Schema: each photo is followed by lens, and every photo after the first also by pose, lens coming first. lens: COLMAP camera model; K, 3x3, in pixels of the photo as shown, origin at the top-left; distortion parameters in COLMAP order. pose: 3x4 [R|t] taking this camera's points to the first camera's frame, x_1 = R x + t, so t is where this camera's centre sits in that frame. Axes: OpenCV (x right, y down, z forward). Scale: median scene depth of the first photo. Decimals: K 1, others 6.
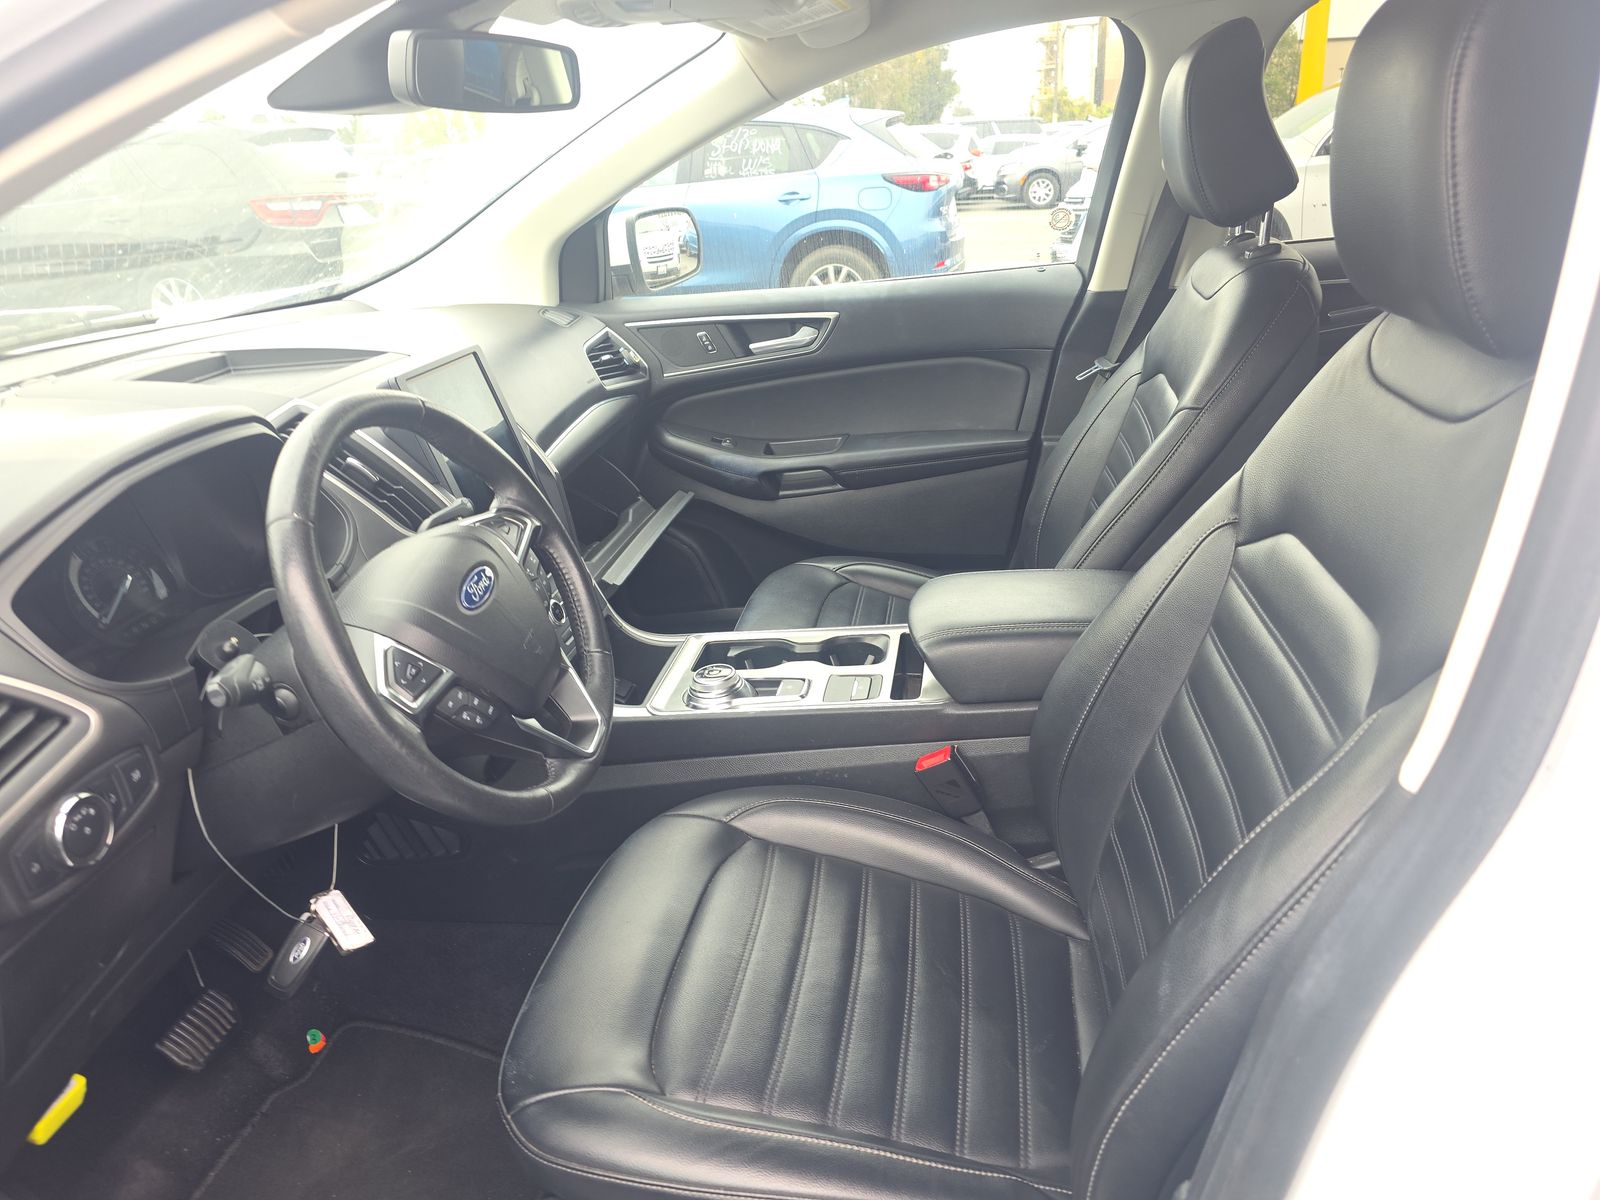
lens RADIAL K [[1082.5, 0, 812.1], [0, 1082.5, 601.1], [0, 0, 1]] dist [0.082069, -0.084673]
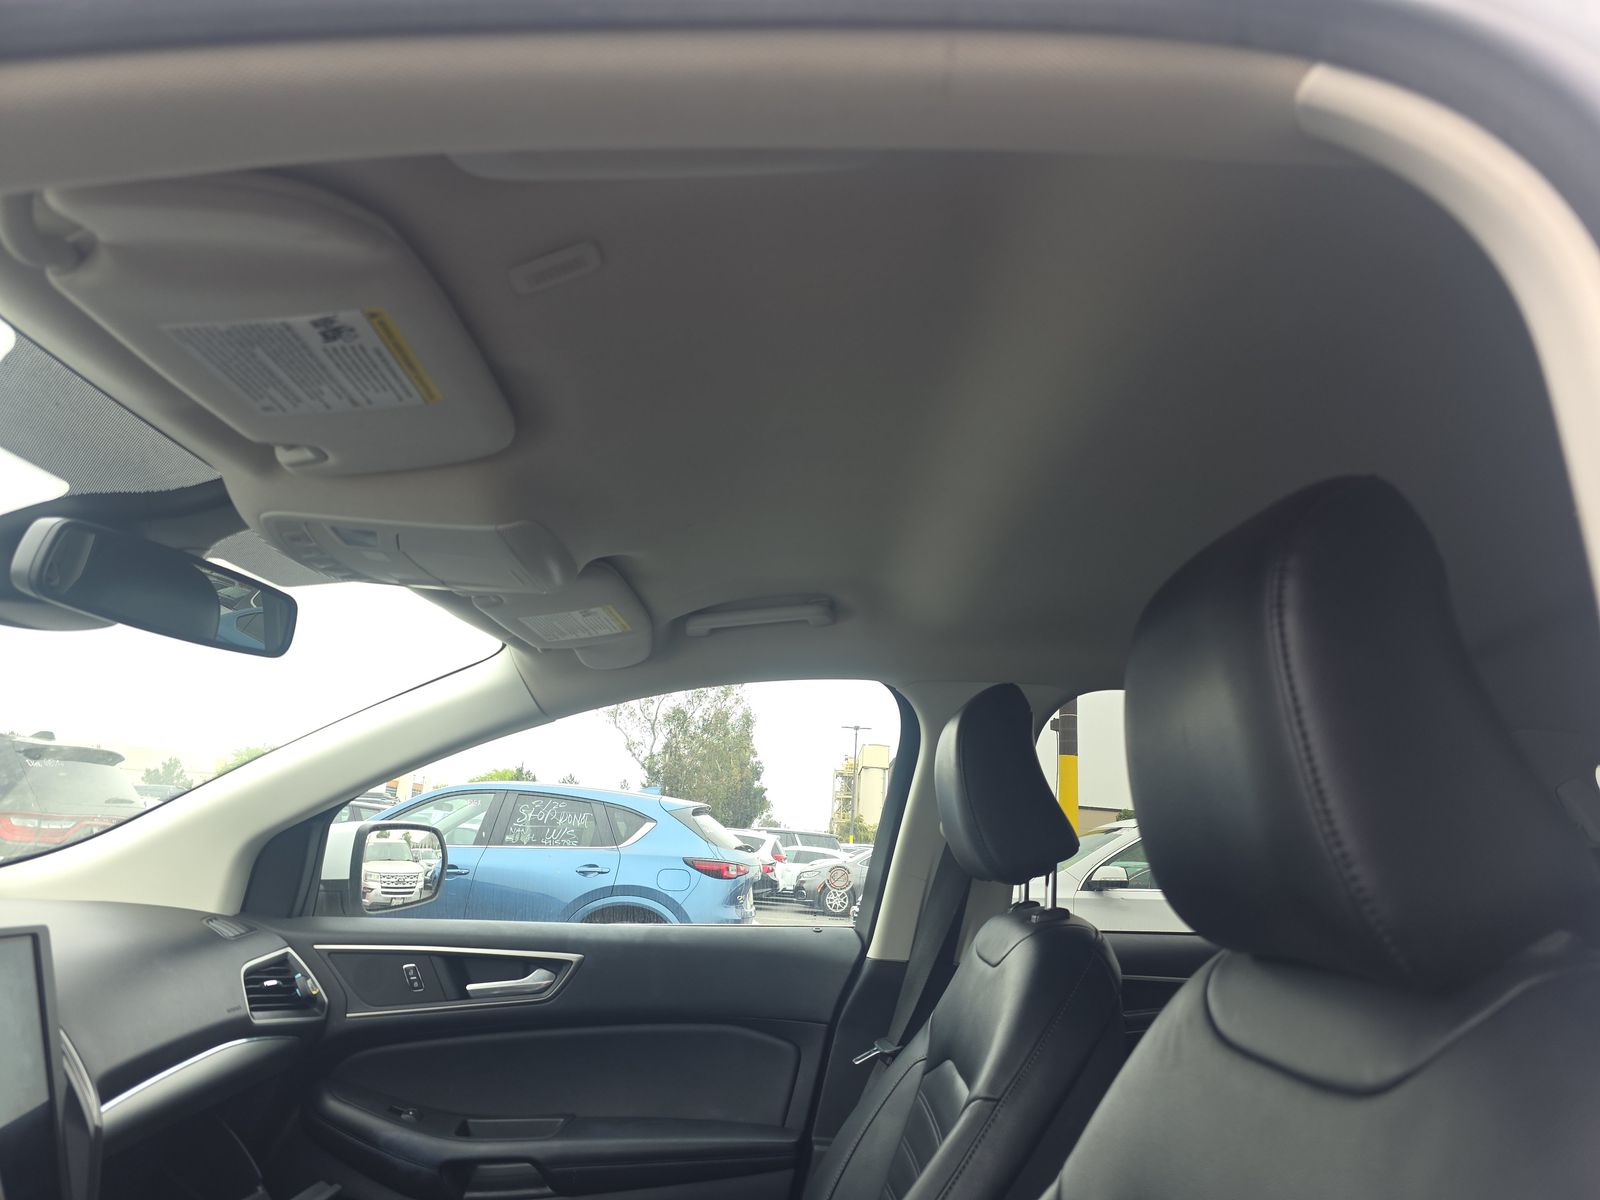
lens RADIAL K [[1082.5, 0, 812.1], [0, 1082.5, 601.1], [0, 0, 1]] dist [0.082069, -0.084673]
pose [[0.979904, 0.145581, 0.136363, 0.043614], [-0.040275, 0.813942, -0.579549, -0.002768], [-0.195363, 0.562410, 0.803448, 0.126932]]
